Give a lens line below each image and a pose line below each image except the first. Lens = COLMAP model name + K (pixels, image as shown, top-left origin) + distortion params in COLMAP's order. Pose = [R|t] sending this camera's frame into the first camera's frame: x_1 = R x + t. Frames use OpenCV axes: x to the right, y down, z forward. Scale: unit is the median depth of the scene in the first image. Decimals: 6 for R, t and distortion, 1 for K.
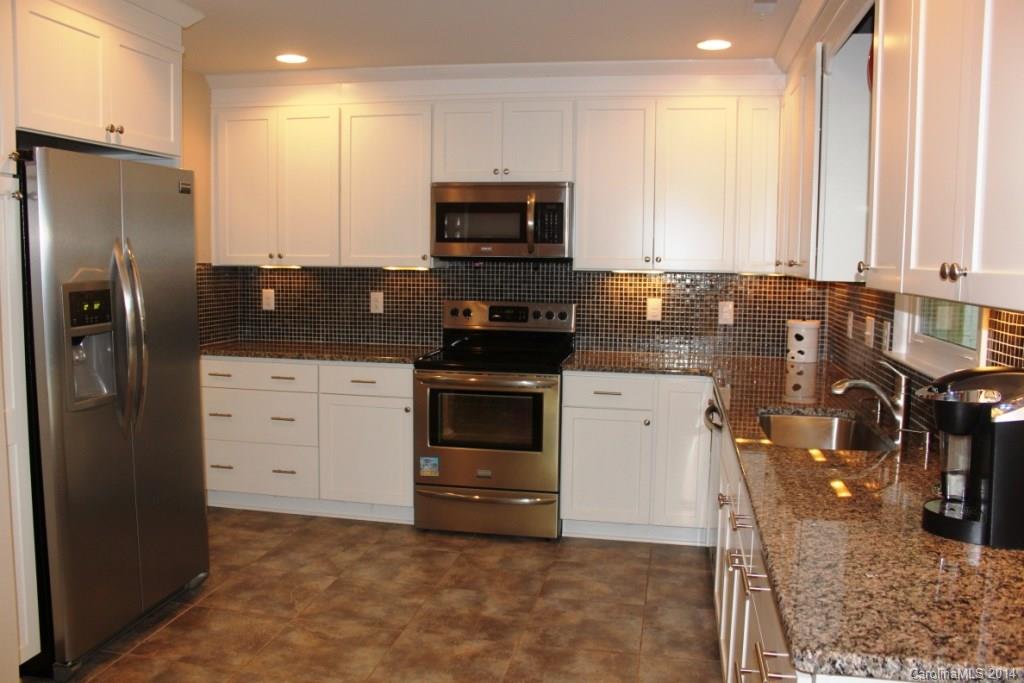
lens RADIAL K [[880.2, 0, 505.0], [0, 880.2, 342.3], [0, 0, 1]] dist [-0.056149, 0.057595]
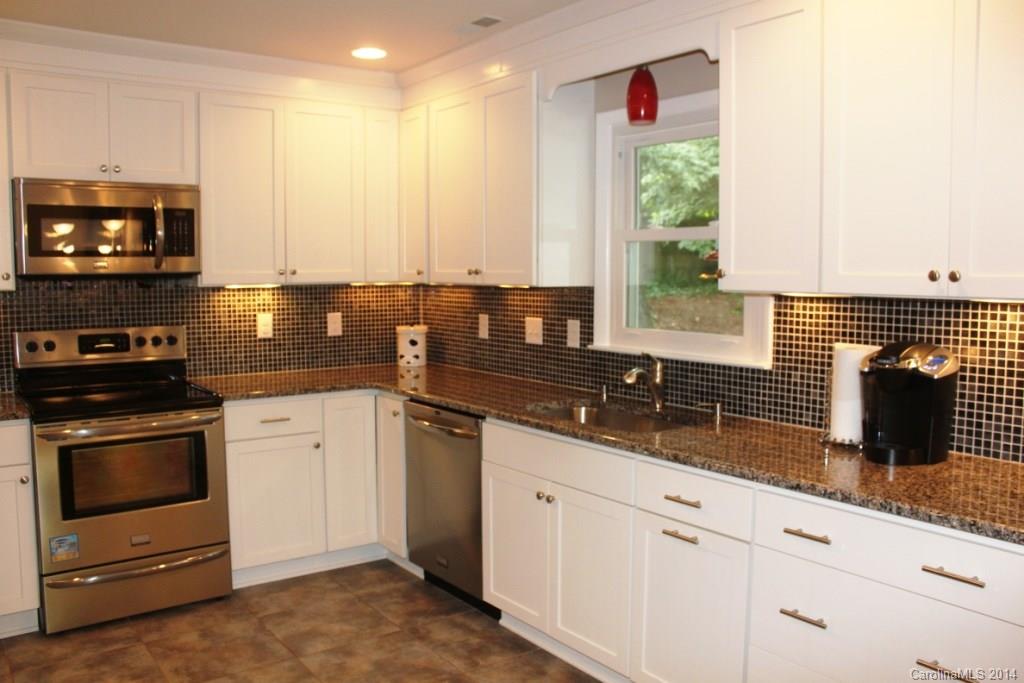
lens RADIAL K [[880.2, 0, 506.0], [0, 880.2, 339.0], [0, 0, 1]] dist [-0.056149, 0.057595]
pose [[0.698456, -0.076424, 0.711561, -0.314879], [0.086932, 0.995979, 0.021641, -0.021580], [-0.710353, 0.046742, 0.702291, 0.169688]]
